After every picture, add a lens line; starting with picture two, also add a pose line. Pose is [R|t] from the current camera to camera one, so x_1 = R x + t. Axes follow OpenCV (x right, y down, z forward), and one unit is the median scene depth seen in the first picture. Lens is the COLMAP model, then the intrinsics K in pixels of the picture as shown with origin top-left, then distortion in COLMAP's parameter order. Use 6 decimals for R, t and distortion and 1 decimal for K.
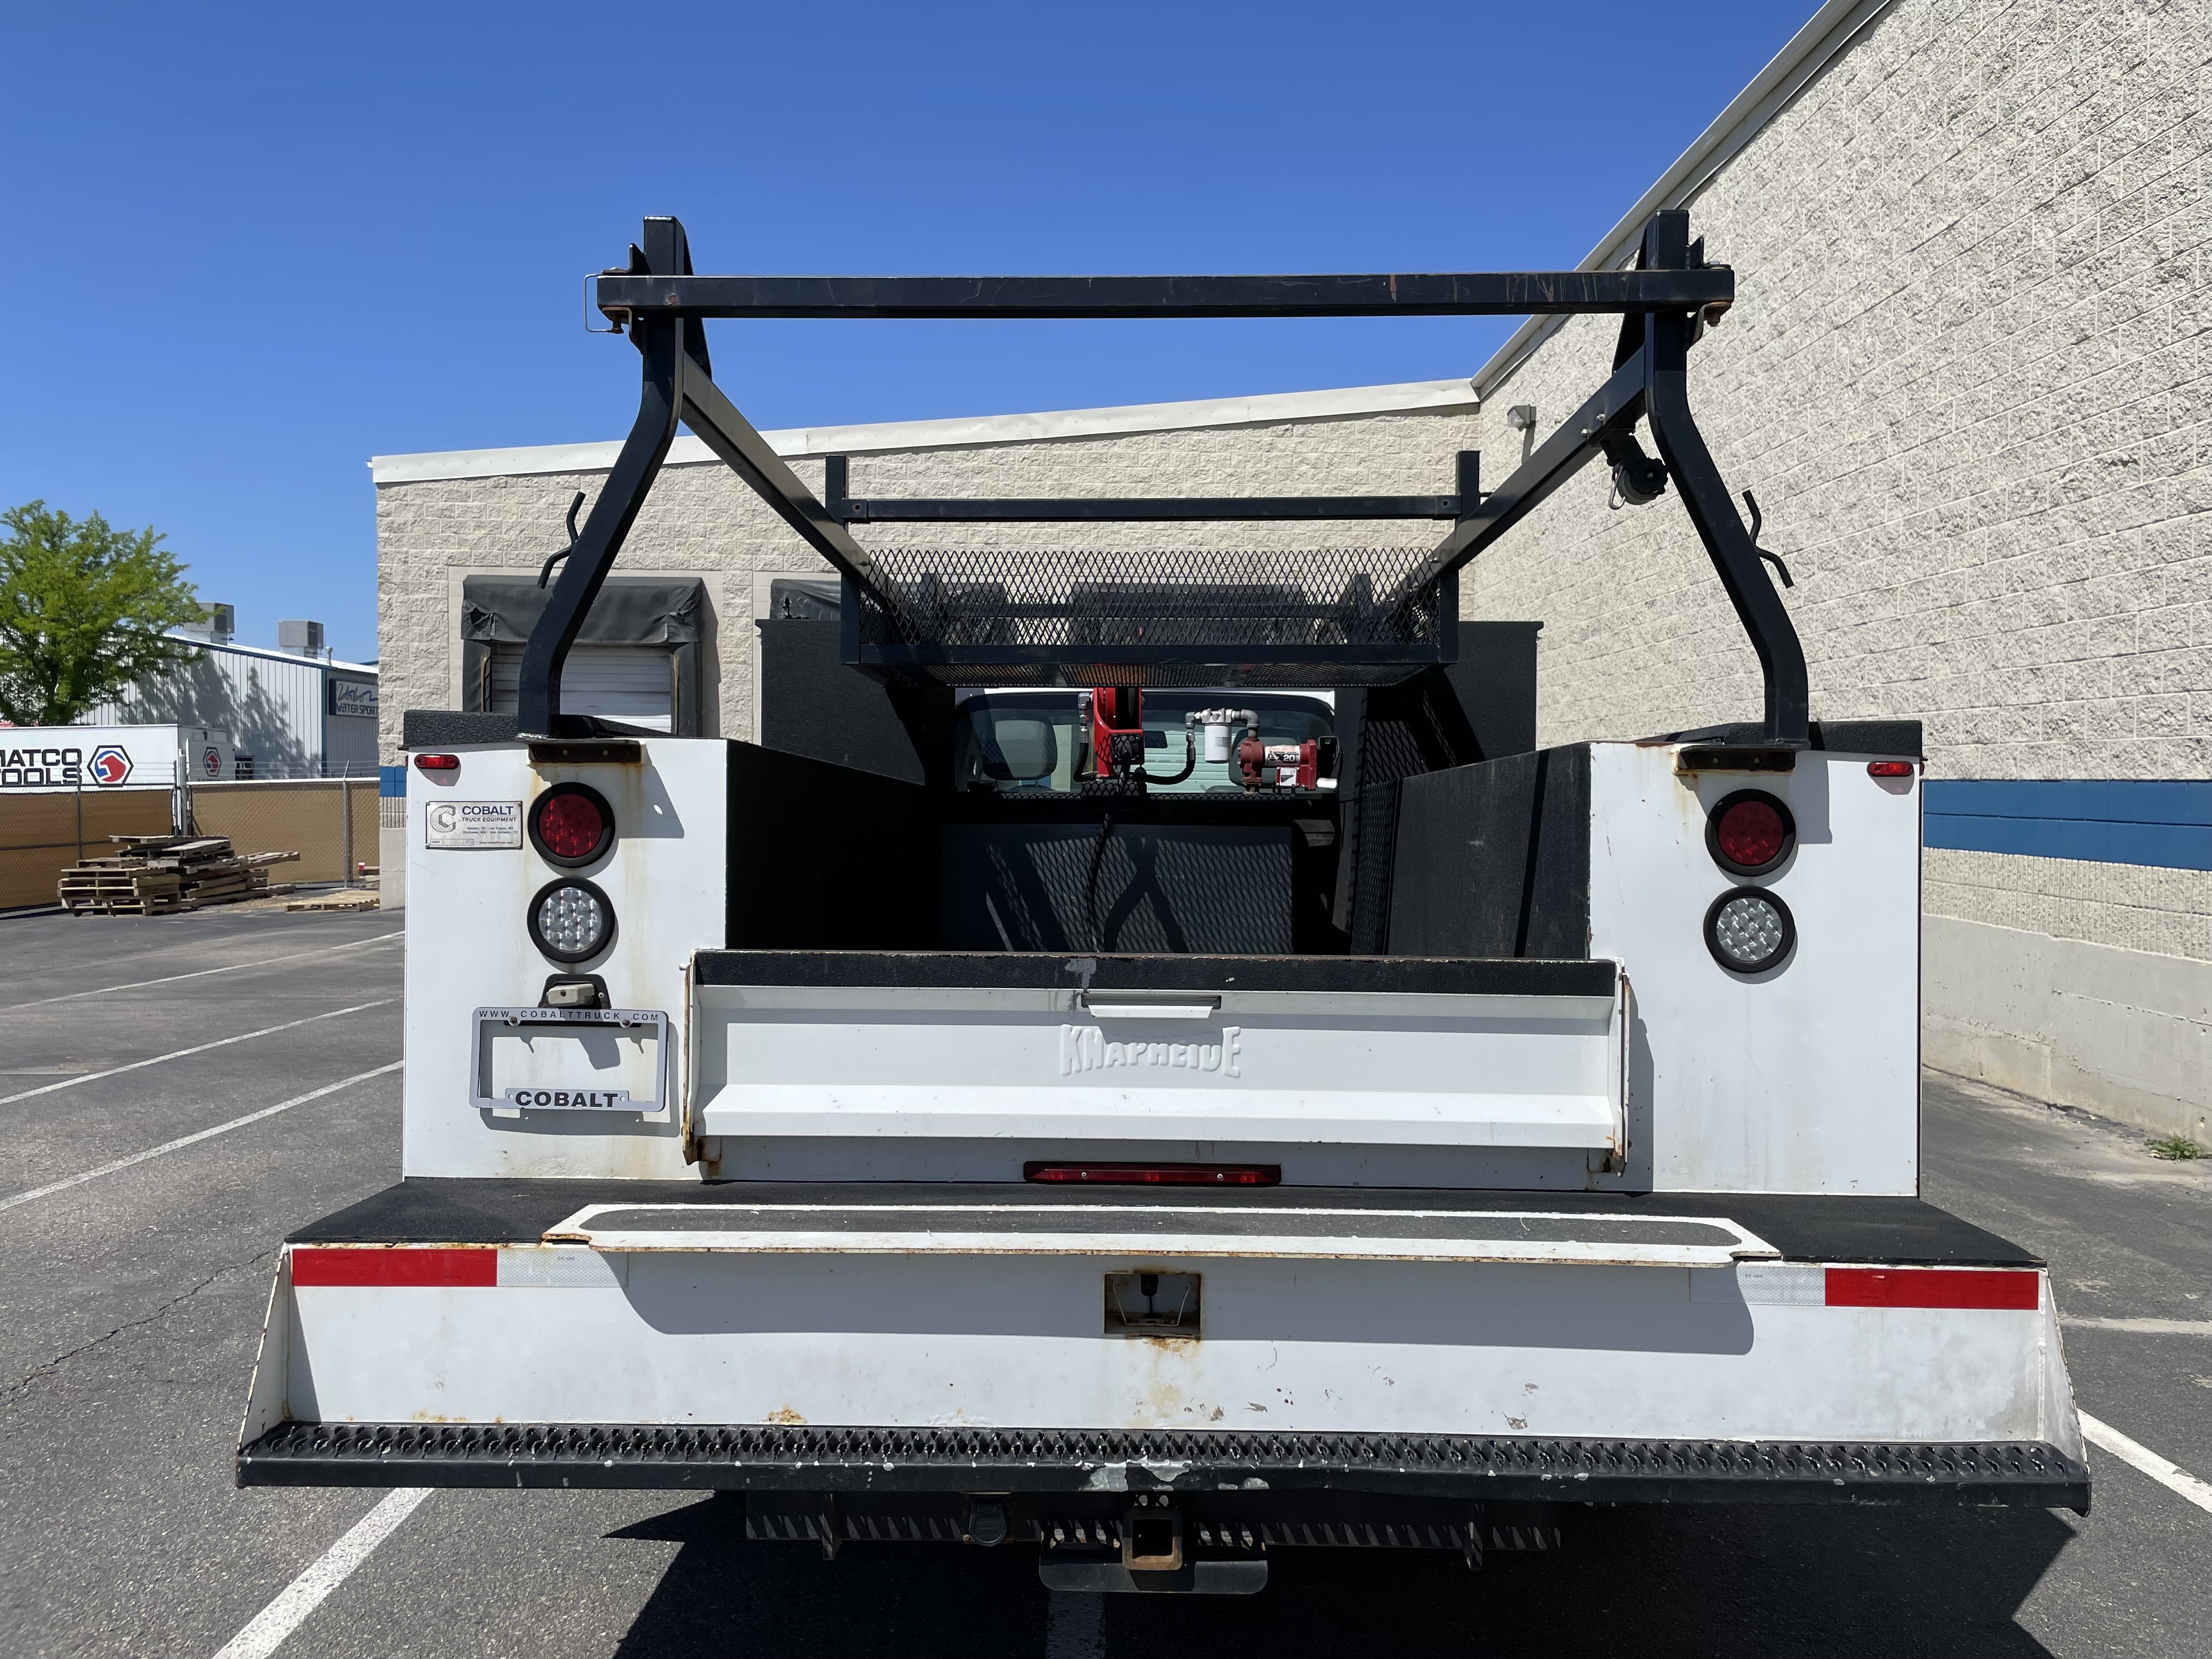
lens RADIAL K [[1680.2, 0, 1094.8], [0, 1680.2, 839.5], [0, 0, 1]] dist [0.089538, -0.123486]
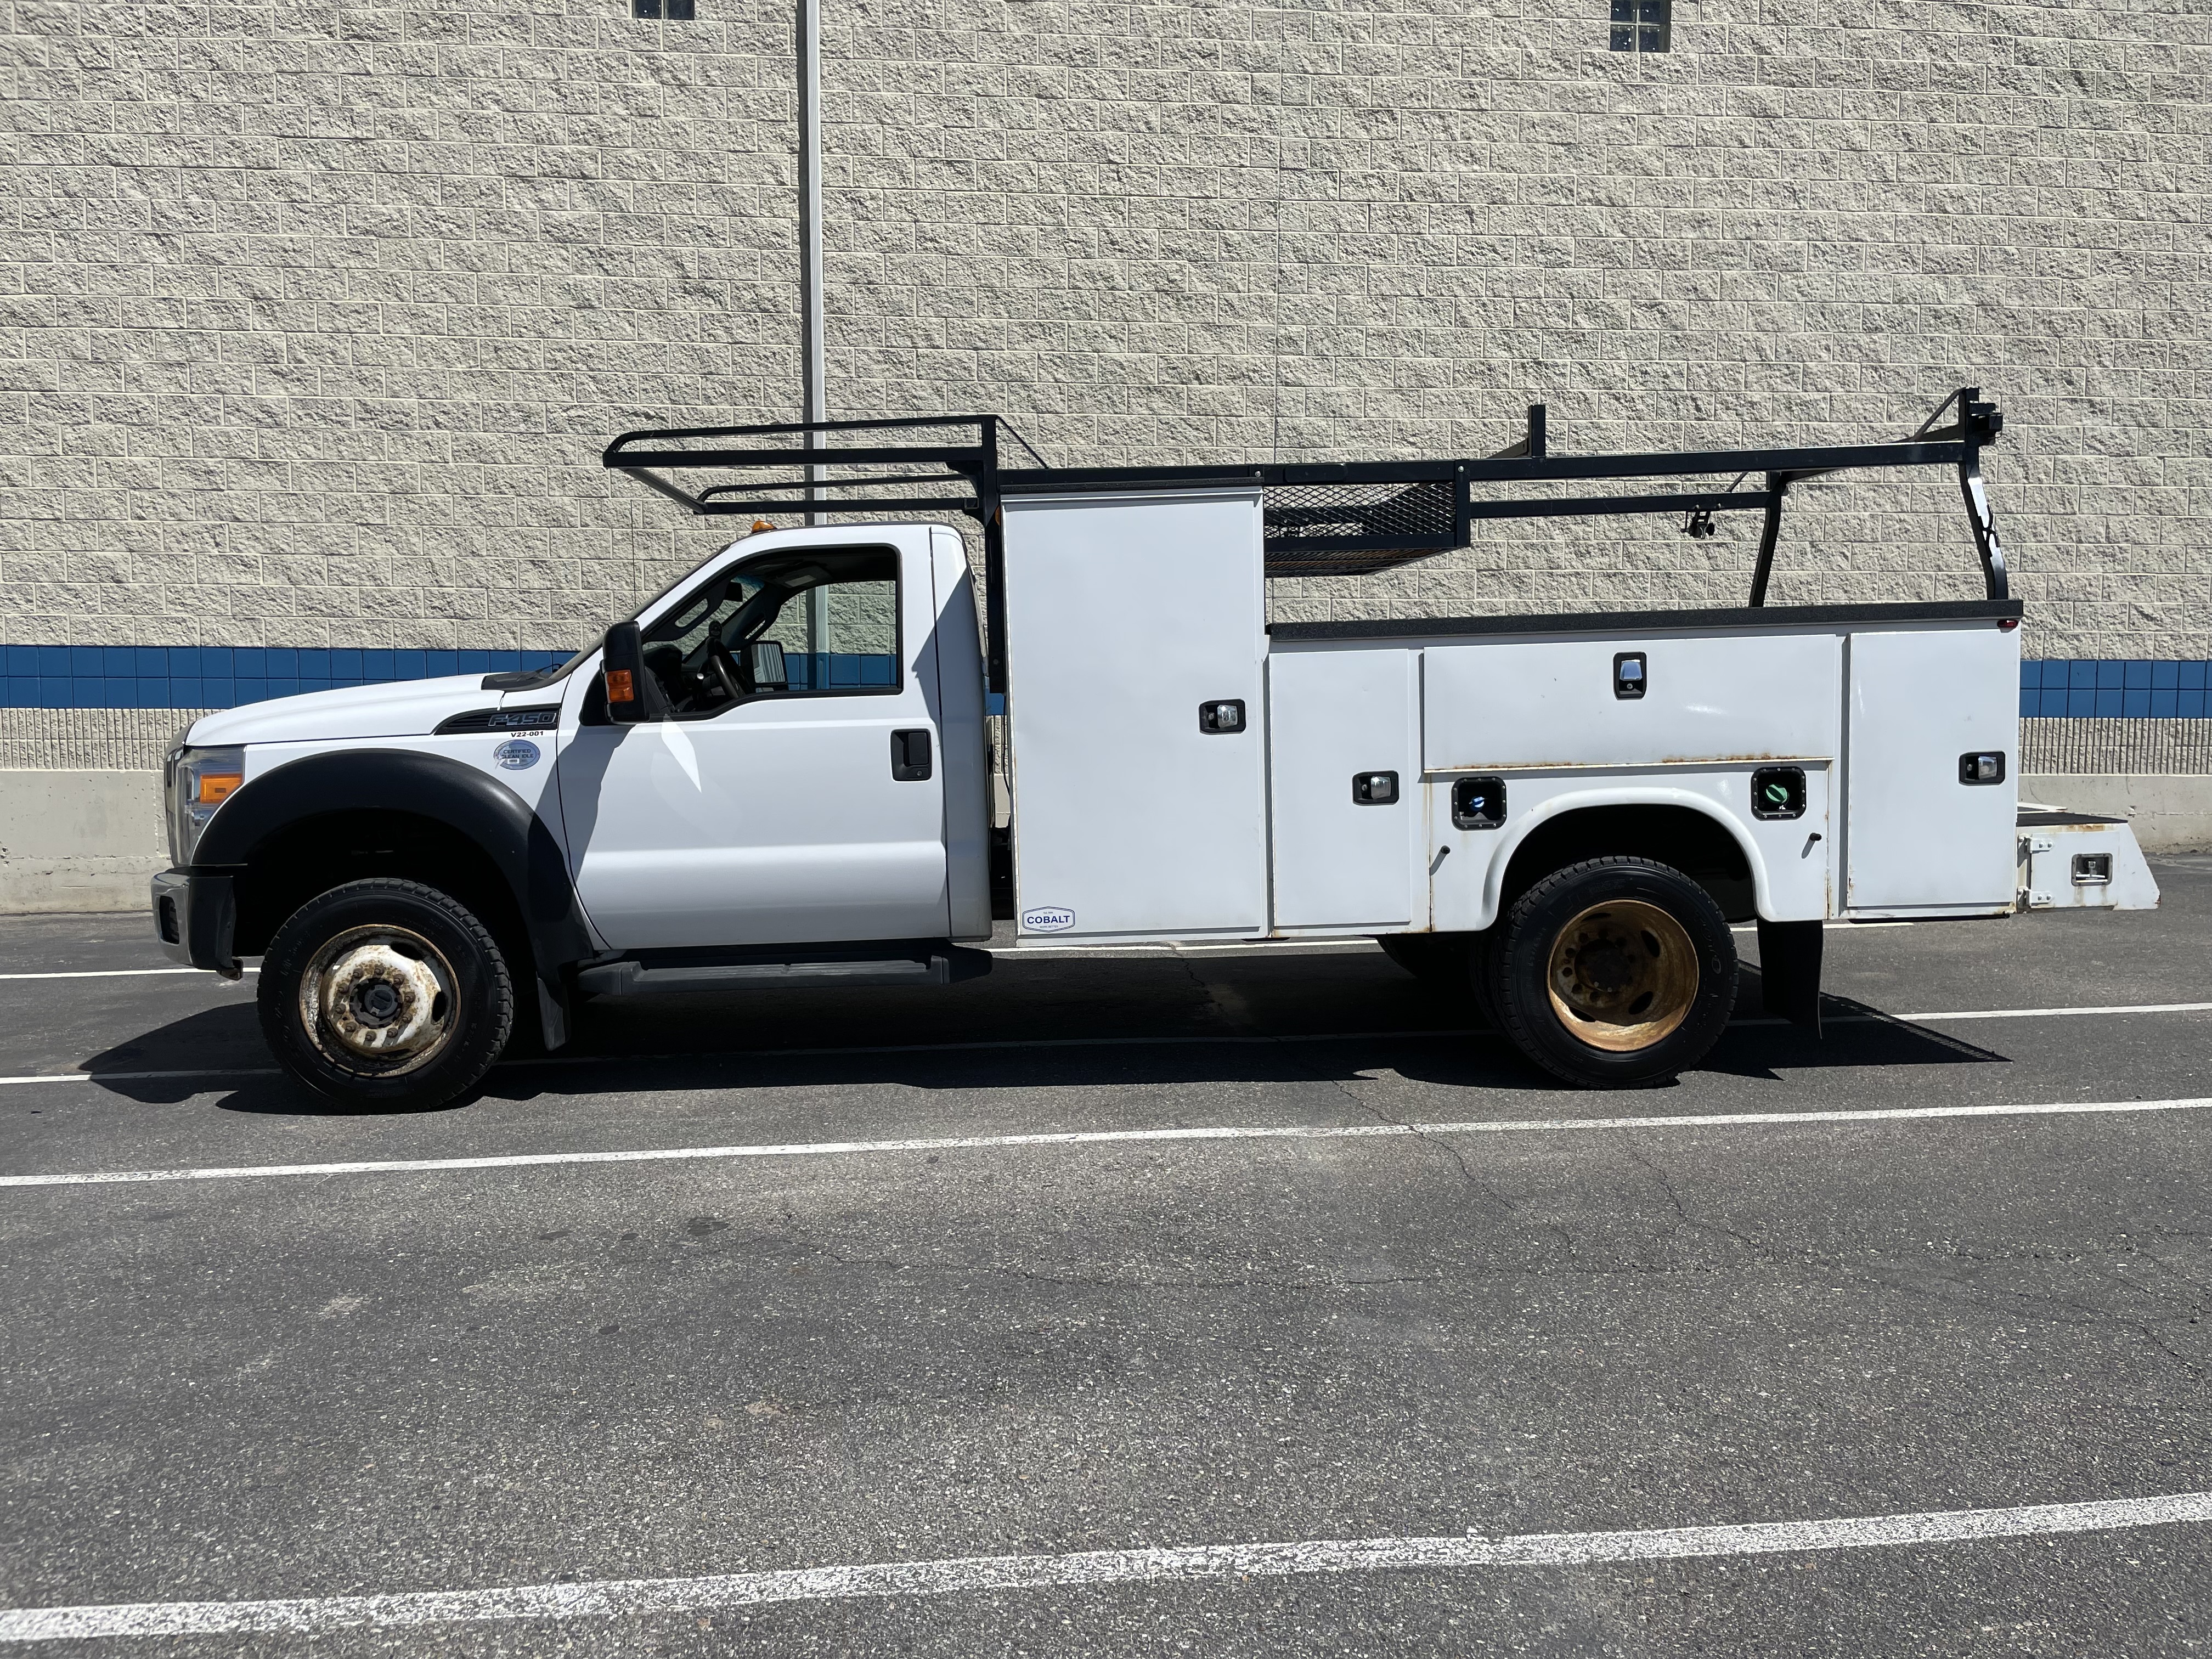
lens RADIAL K [[1680.2, 0, 1097.3], [0, 1680.2, 833.9], [0, 0, 1]] dist [0.089538, -0.123486]
pose [[-0.066793, -0.092711, 0.993450, -0.720329], [0.029862, 0.995042, 0.094867, -0.006696], [-0.997320, 0.036003, -0.063693, 0.672993]]
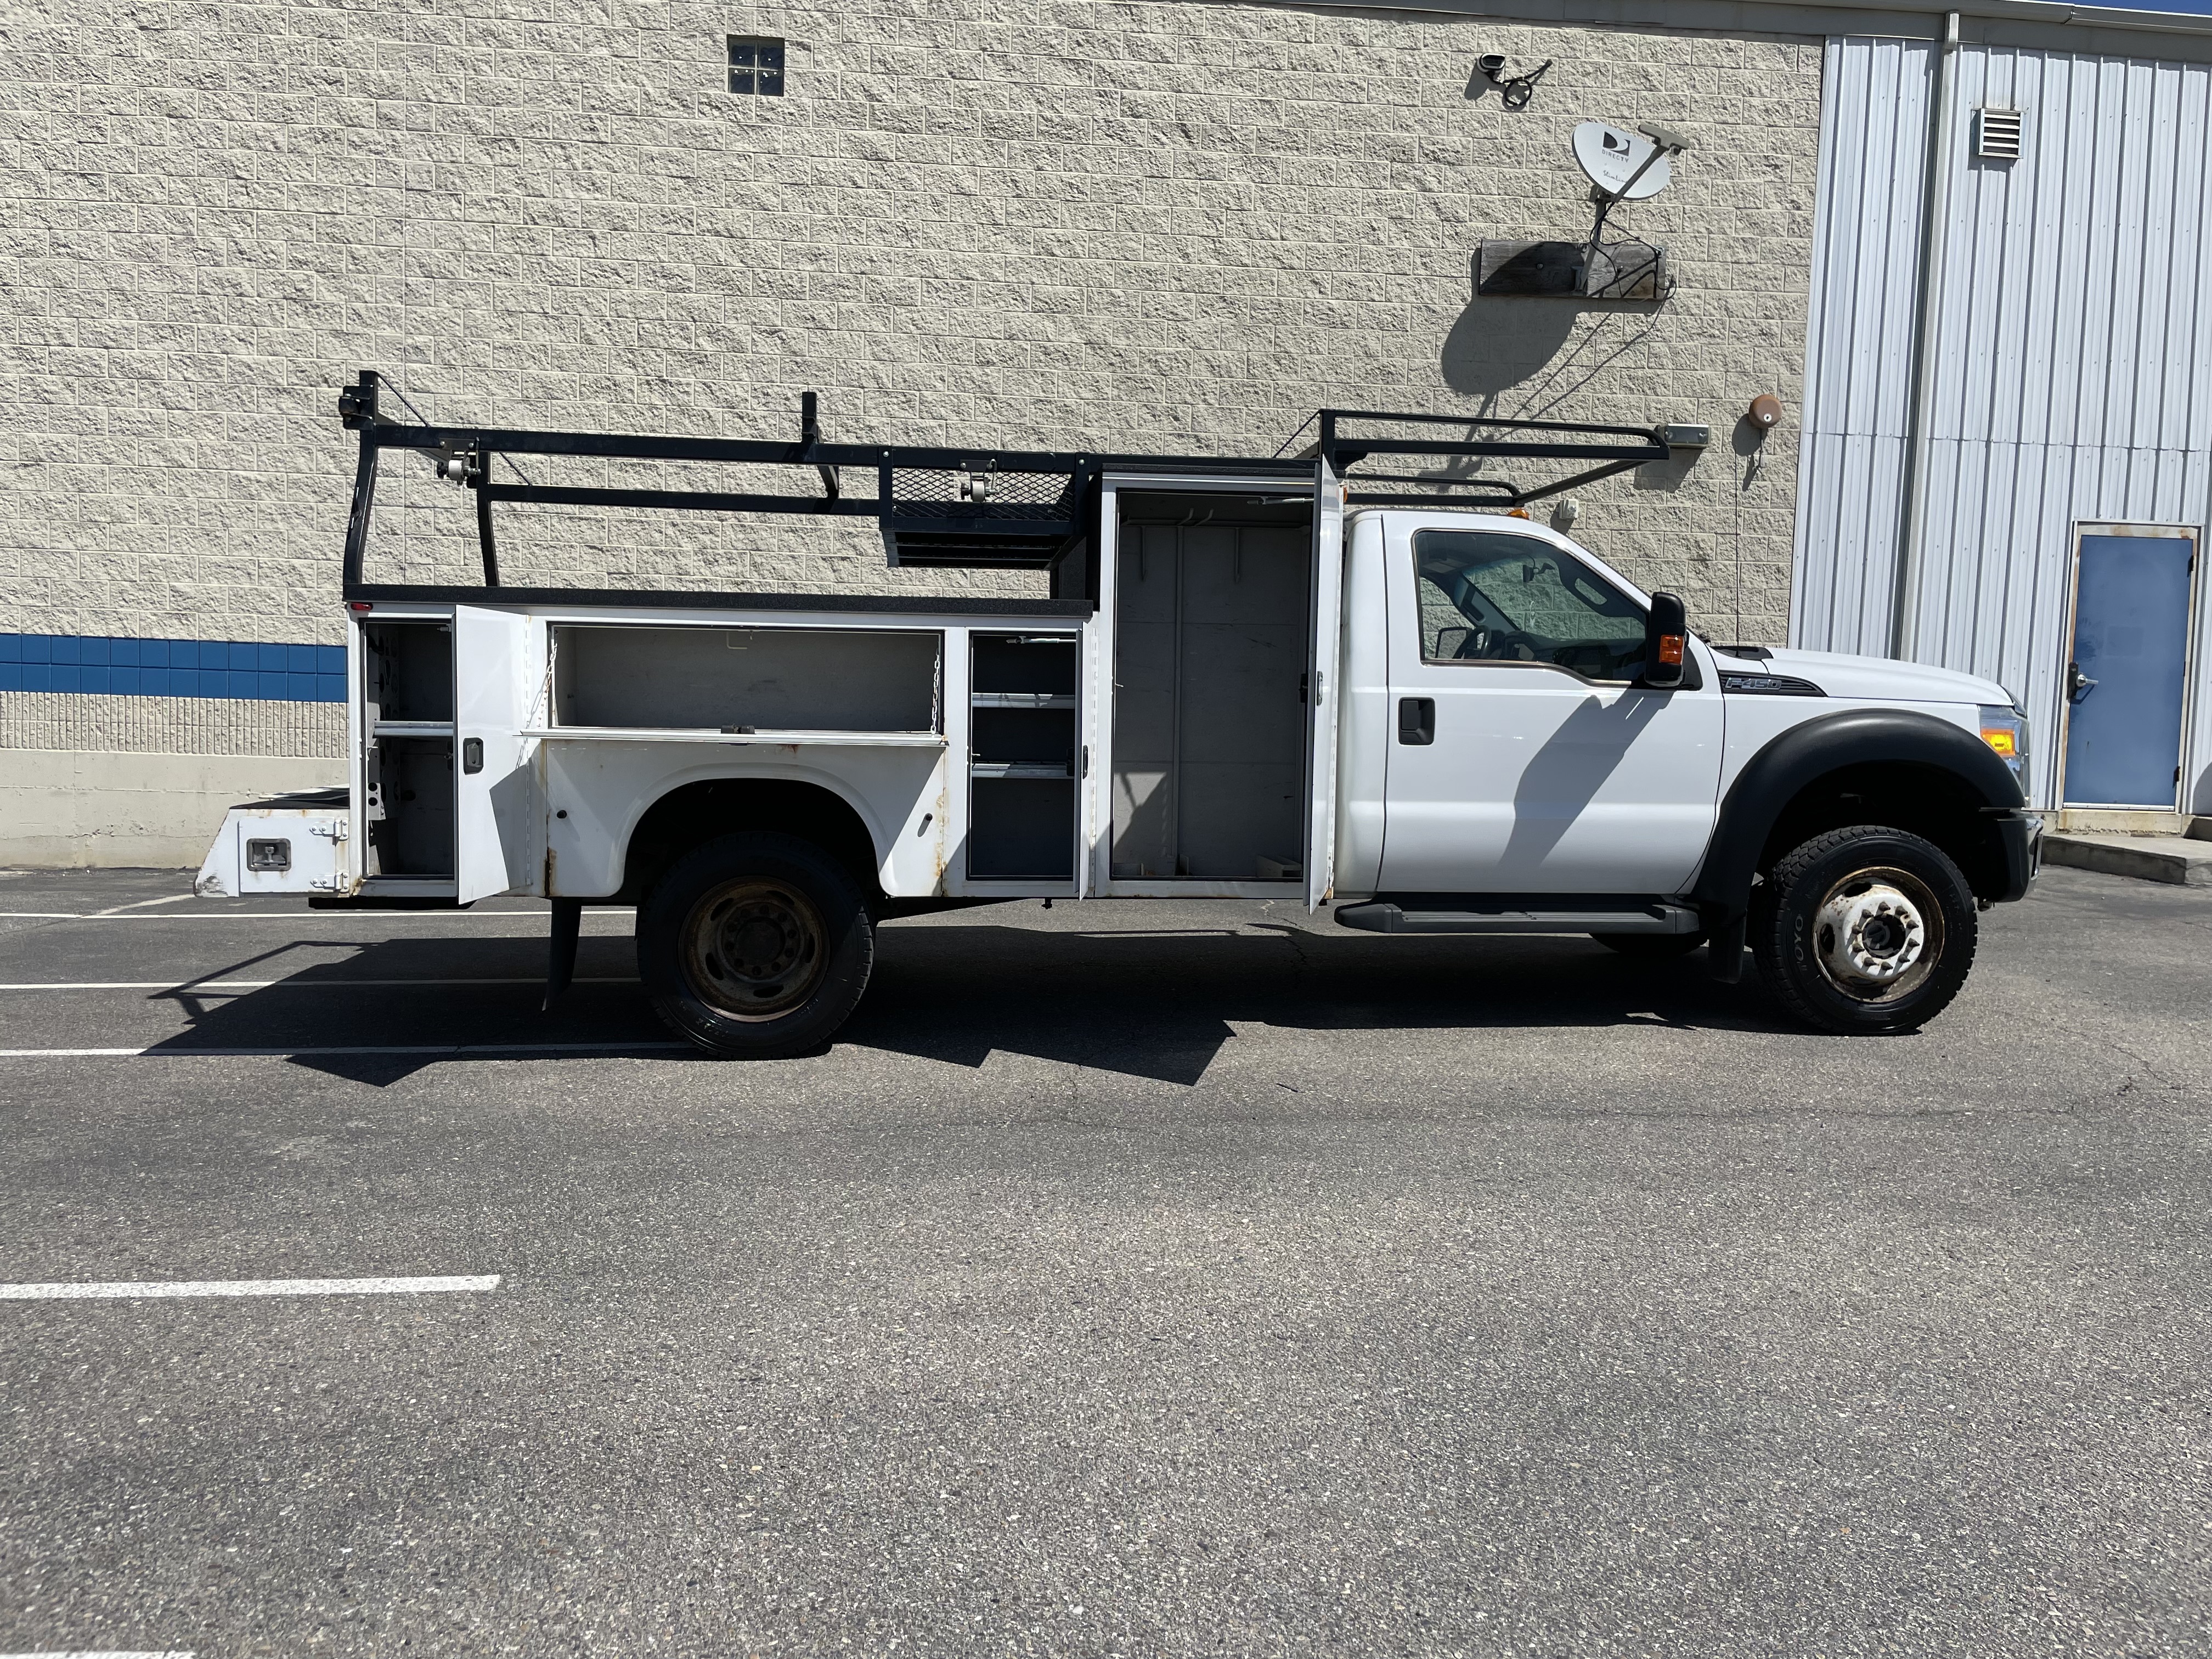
lens RADIAL K [[1680.2, 0, 1092.4], [0, 1680.2, 811.3], [0, 0, 1]] dist [0.089538, -0.123486]
pose [[-0.069877, -0.076127, 0.994647, -0.837964], [0.001510, 0.997075, 0.076418, 0.011416], [-0.997554, 0.006841, -0.069558, 0.007371]]
